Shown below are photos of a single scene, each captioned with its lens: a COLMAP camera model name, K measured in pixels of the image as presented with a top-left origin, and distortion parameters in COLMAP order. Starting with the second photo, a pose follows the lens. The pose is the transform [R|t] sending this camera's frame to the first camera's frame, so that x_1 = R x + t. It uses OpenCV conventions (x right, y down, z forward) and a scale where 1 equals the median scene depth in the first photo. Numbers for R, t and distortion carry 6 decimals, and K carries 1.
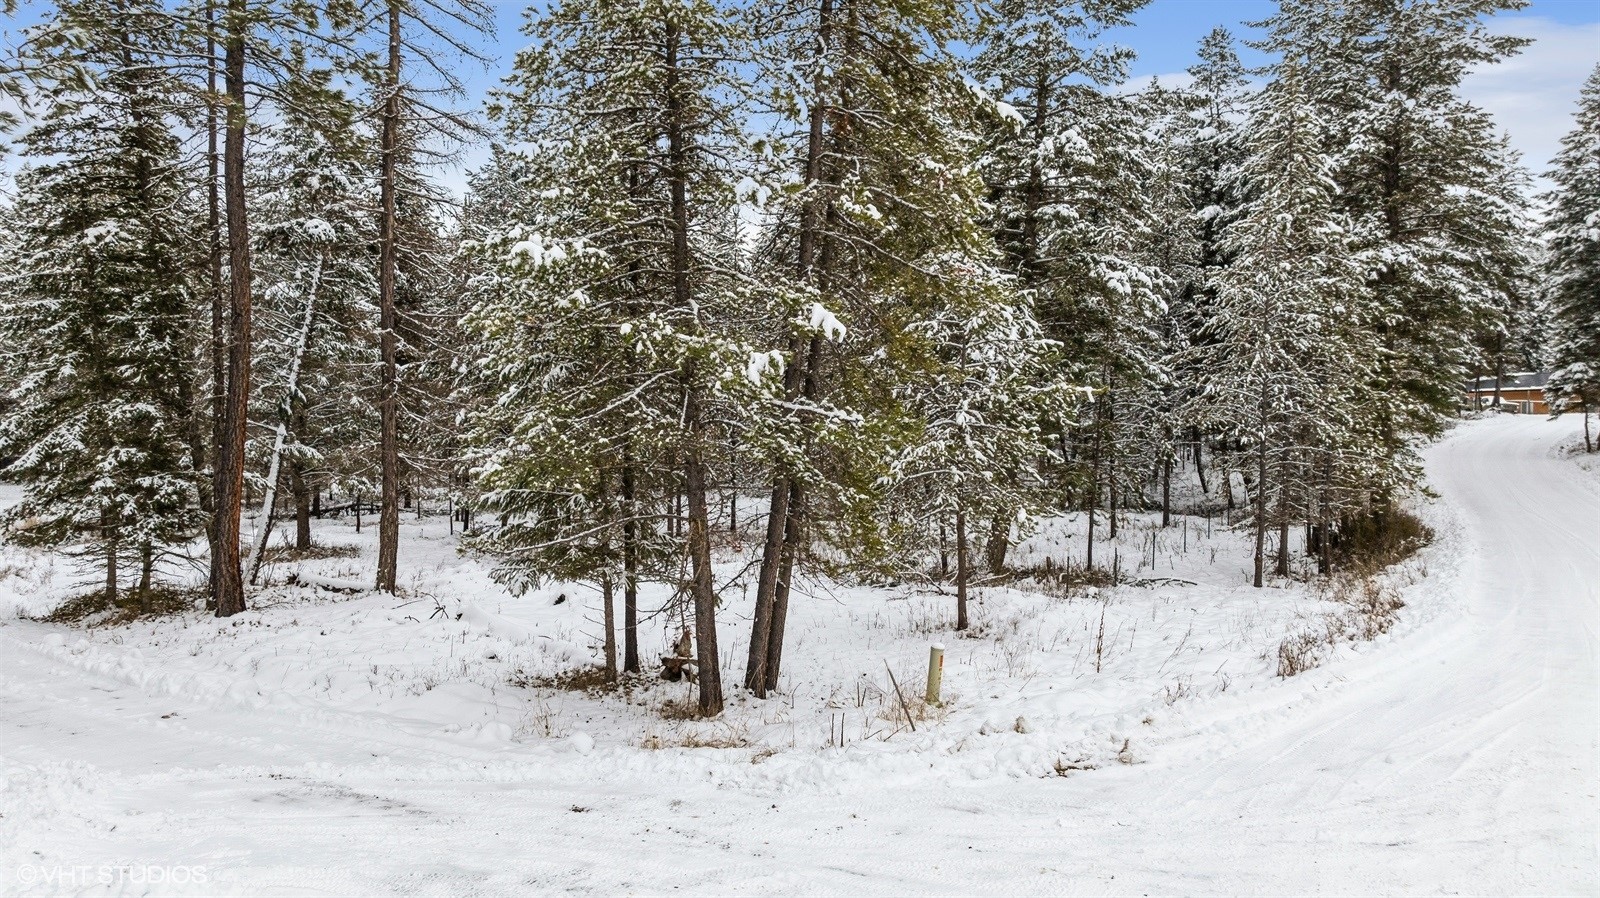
lens RADIAL K [[1180.8, 0, 800.0], [0, 1180.8, 449.0], [0, 0, 1]] dist [-0.025103, 0.002189]
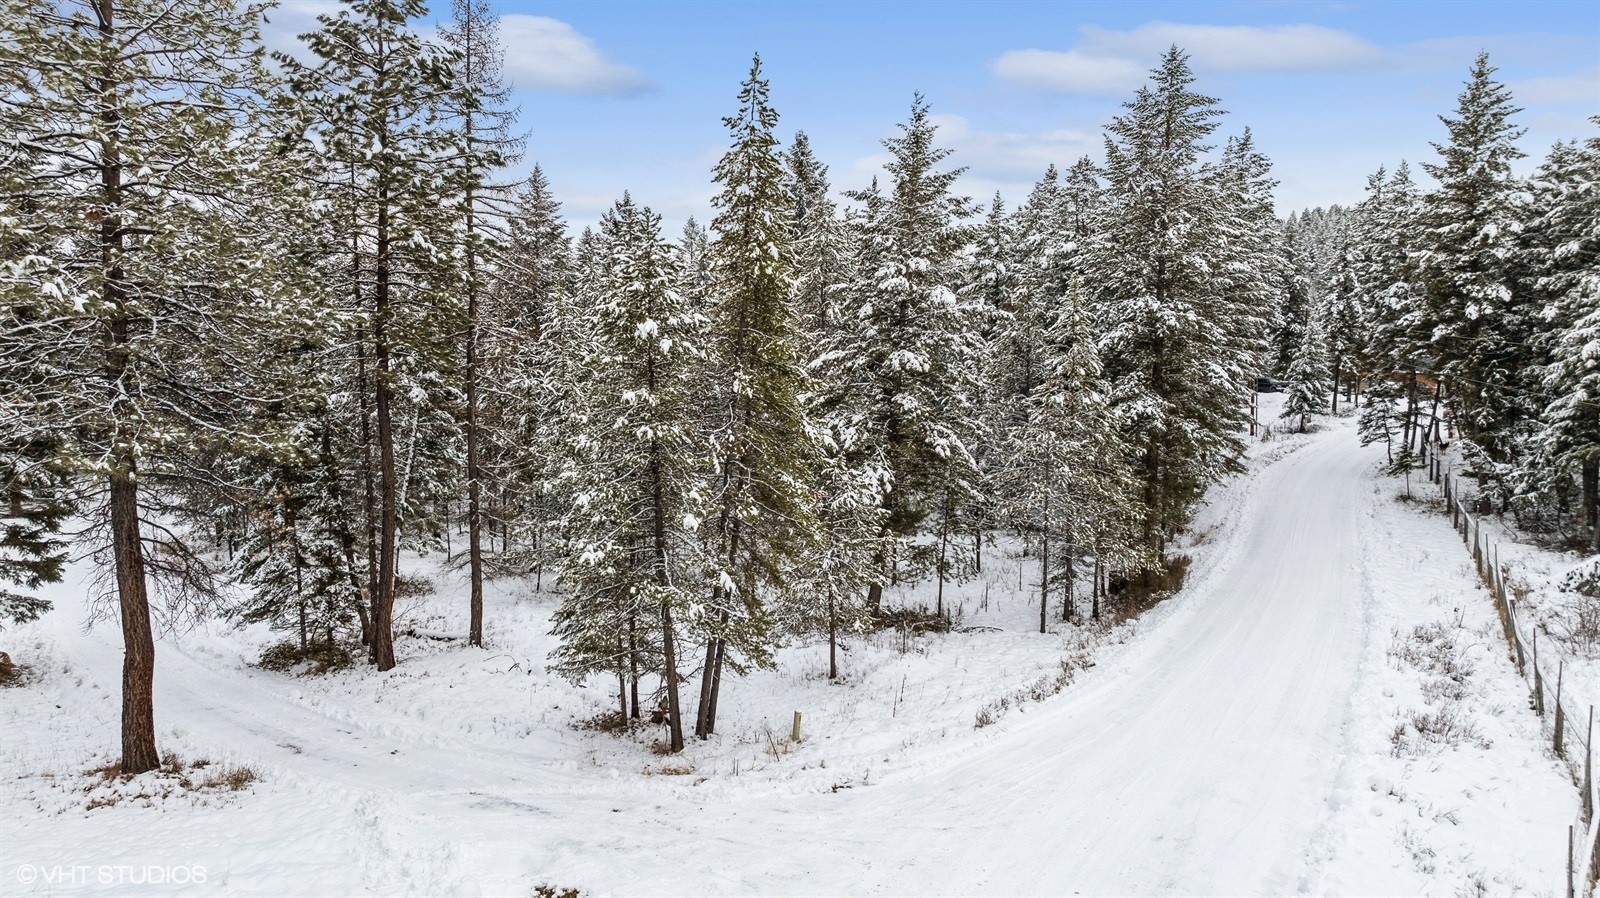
lens RADIAL K [[1180.8, 0, 800.0], [0, 1180.8, 449.0], [0, 0, 1]] dist [-0.025103, 0.002189]
pose [[0.999962, -0.004795, 0.007307, 0.094017], [0.004288, 0.997683, 0.067895, -0.329094], [-0.007615, -0.067861, 0.997666, -0.741885]]
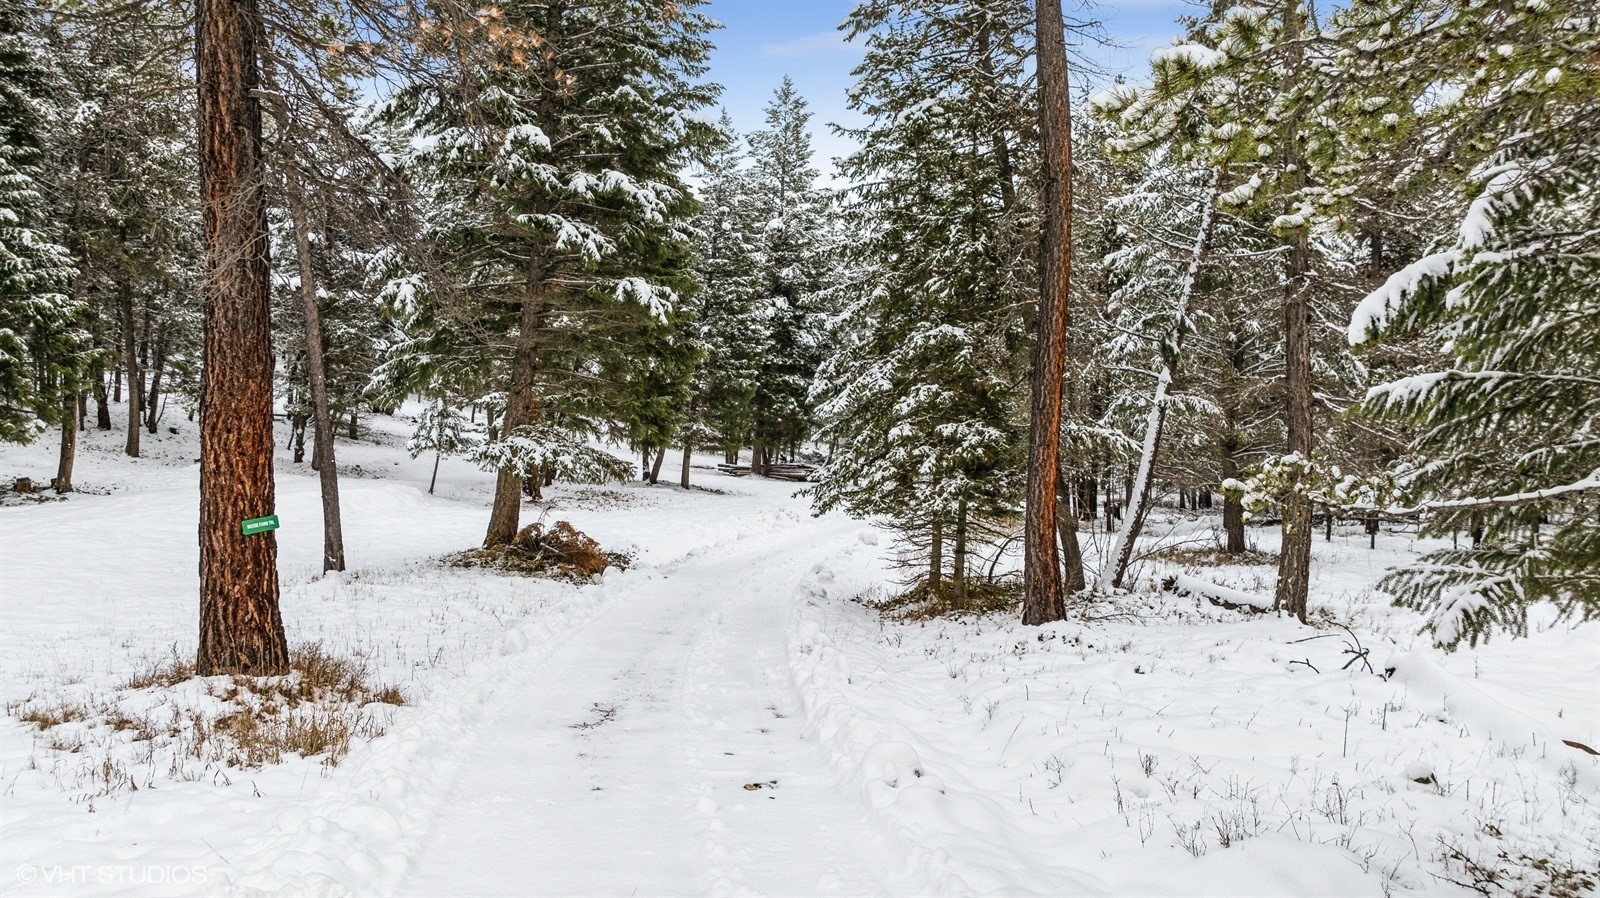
lens RADIAL K [[1156.7, 0, 800.5], [0, 1156.7, 440.4], [0, 0, 1]] dist [-0.005773, 0.000622]
pose [[0.669591, -0.006504, -0.742701, -0.096749], [-0.014969, 0.999640, -0.022249, 0.063131], [0.742579, 0.026016, 0.669253, 0.535915]]
